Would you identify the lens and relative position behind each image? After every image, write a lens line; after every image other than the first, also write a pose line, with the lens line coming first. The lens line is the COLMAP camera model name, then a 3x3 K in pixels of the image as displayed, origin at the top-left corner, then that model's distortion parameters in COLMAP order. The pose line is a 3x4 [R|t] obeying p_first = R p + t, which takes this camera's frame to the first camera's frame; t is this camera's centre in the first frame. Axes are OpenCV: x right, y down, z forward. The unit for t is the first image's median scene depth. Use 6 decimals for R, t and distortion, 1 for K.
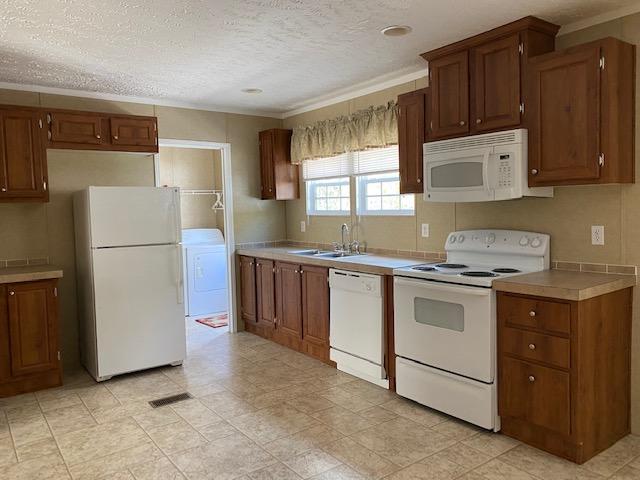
lens RADIAL K [[487.0, 0, 320.0], [0, 487.0, 240.0], [0, 0, 1]] dist [0.049187, -0.068185]
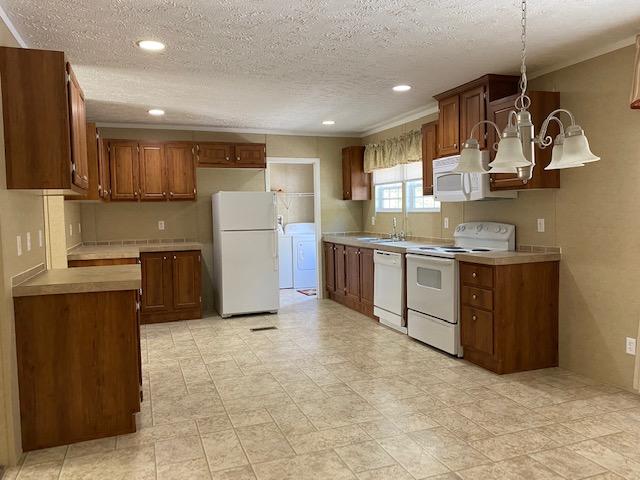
lens RADIAL K [[487.0, 0, 320.0], [0, 487.0, 240.0], [0, 0, 1]] dist [0.049187, -0.068185]
pose [[0.960546, 0.021860, -0.277259, 0.226557], [-0.022178, 0.999752, 0.001989, 0.028661], [0.277234, 0.004239, 0.960793, -0.338812]]
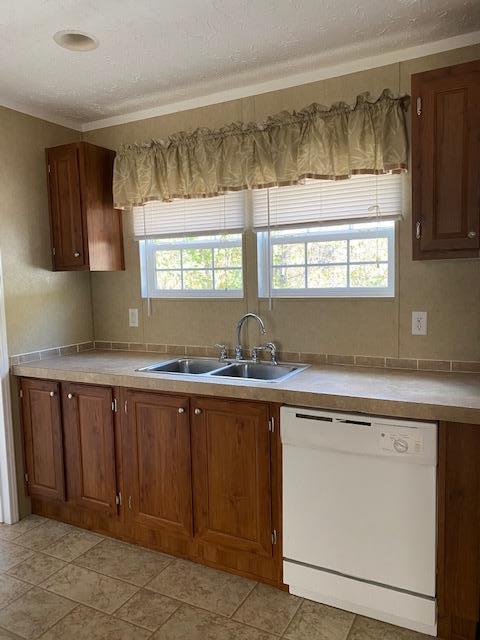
lens RADIAL K [[495.9, 0, 240.0], [0, 495.9, 320.0], [0, 0, 1]] dist [-0.001894, -0.000064]
pose [[0.904830, -0.032233, 0.424550, -0.205494], [0.031050, 0.999471, 0.009706, -0.032495], [-0.424639, 0.004400, 0.905352, 0.487703]]
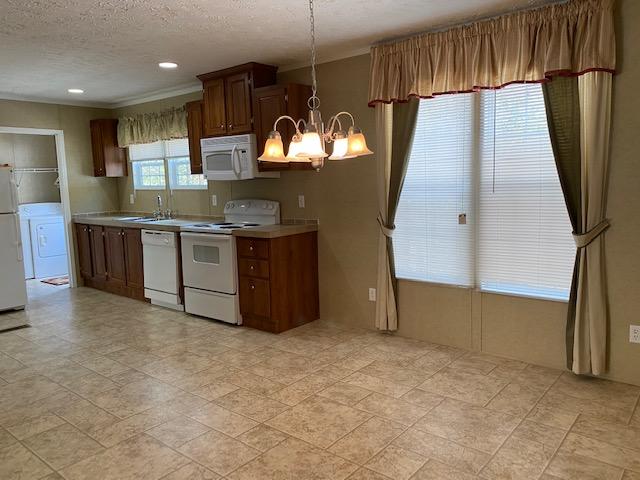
lens RADIAL K [[487.0, 0, 320.0], [0, 487.0, 240.0], [0, 0, 1]] dist [0.049187, -0.068185]
pose [[0.971511, -0.032537, 0.234751, 0.158198], [0.020173, 0.998289, 0.054877, 0.020666], [-0.236135, -0.048578, 0.970505, -0.379103]]
